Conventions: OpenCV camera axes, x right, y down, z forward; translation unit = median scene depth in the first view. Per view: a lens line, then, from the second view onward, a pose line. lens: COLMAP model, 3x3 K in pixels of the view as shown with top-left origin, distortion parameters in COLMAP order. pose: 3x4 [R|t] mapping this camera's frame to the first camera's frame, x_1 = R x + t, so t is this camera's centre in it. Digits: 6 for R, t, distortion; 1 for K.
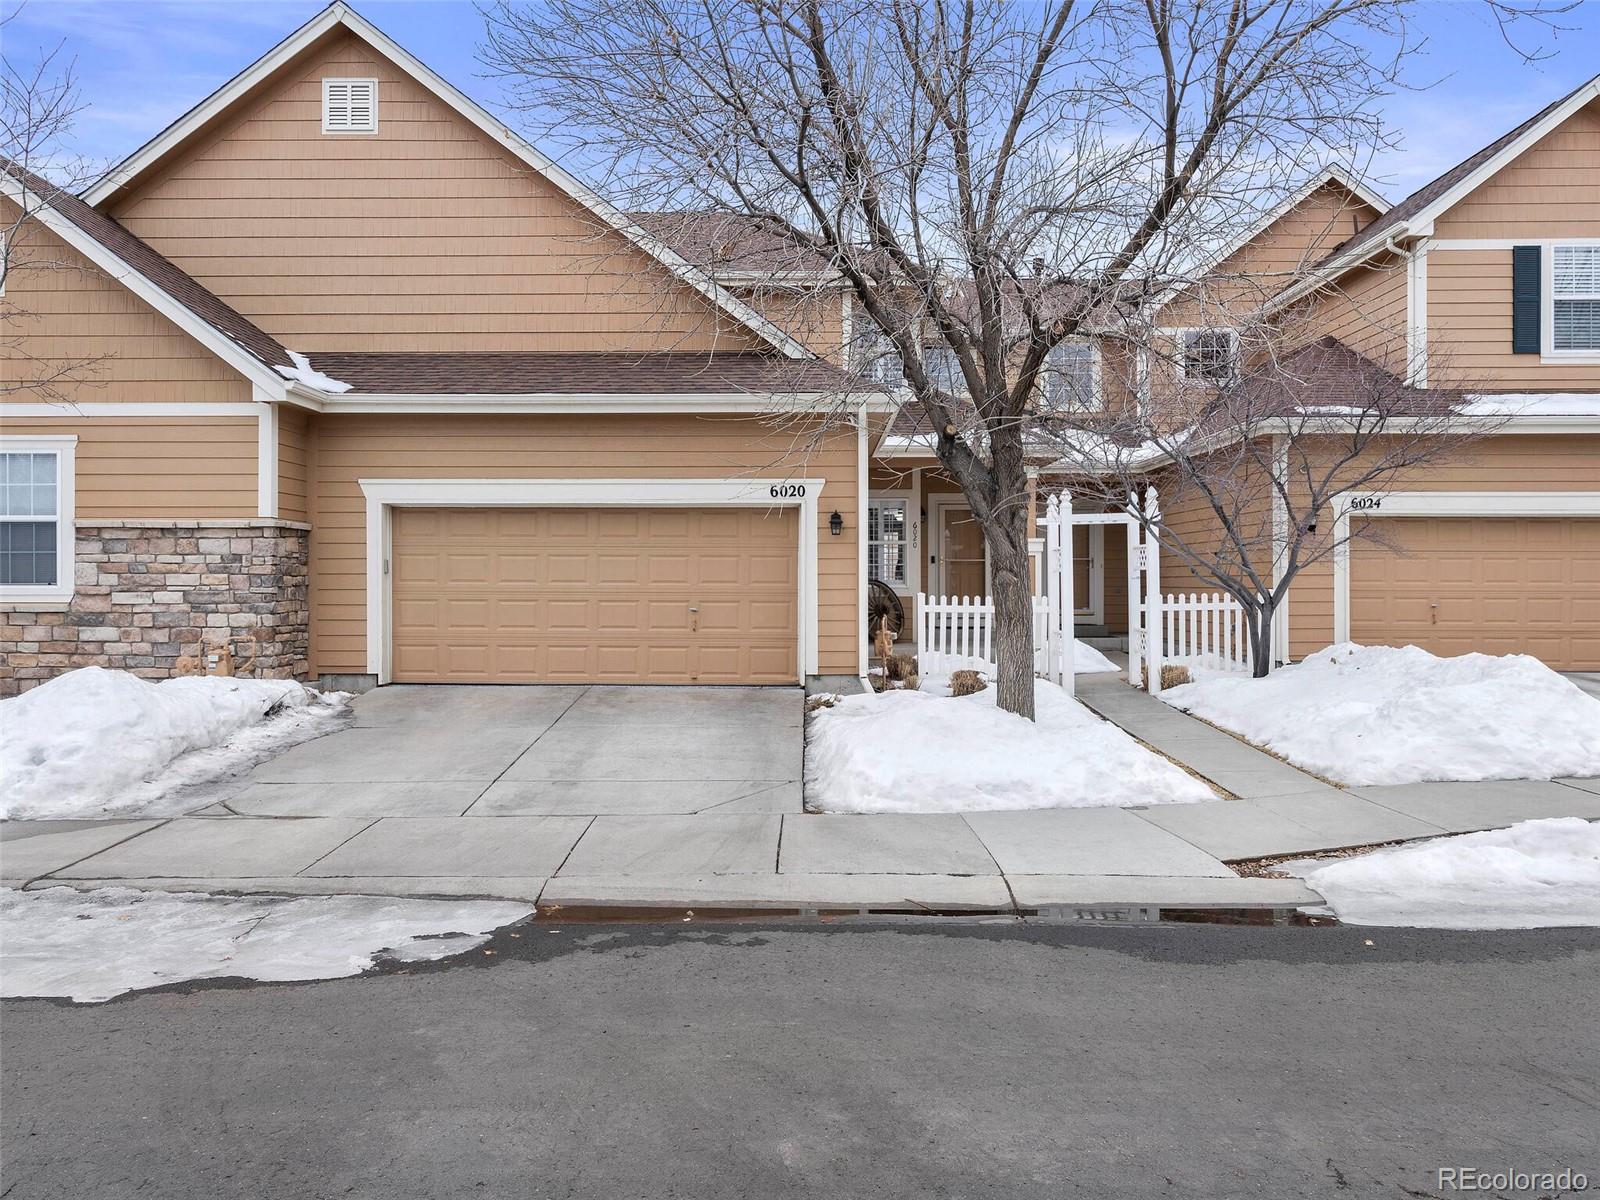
lens RADIAL K [[1084.9, 0, 800.0], [0, 1084.9, 600.0], [0, 0, 1]] dist [-0.005310, 0.005182]
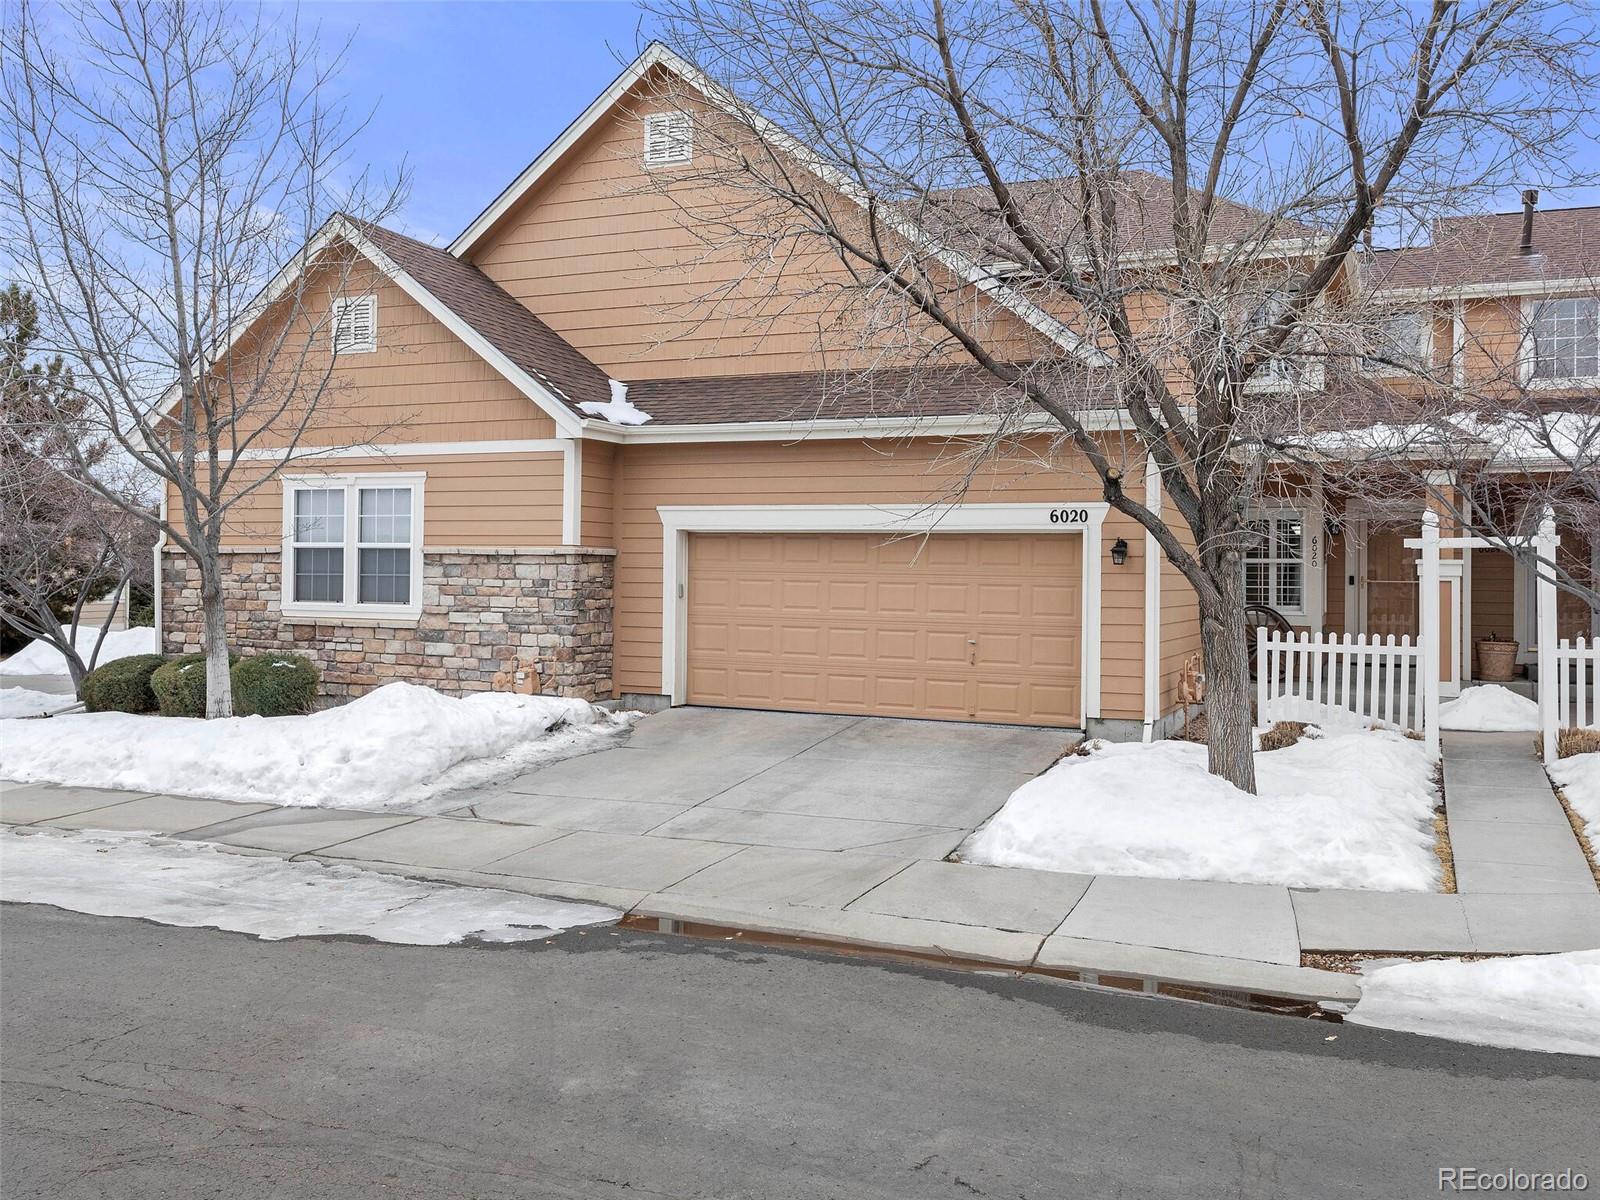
lens RADIAL K [[1273.5, 0, 800.0], [0, 1273.5, 600.0], [0, 0, 1]] dist [0.004797, 0.003465]
pose [[0.930137, 0.017140, -0.366812, 0.216263], [-0.019851, 0.999796, -0.003621, -0.026340], [0.366675, 0.010650, 0.930288, -0.102326]]
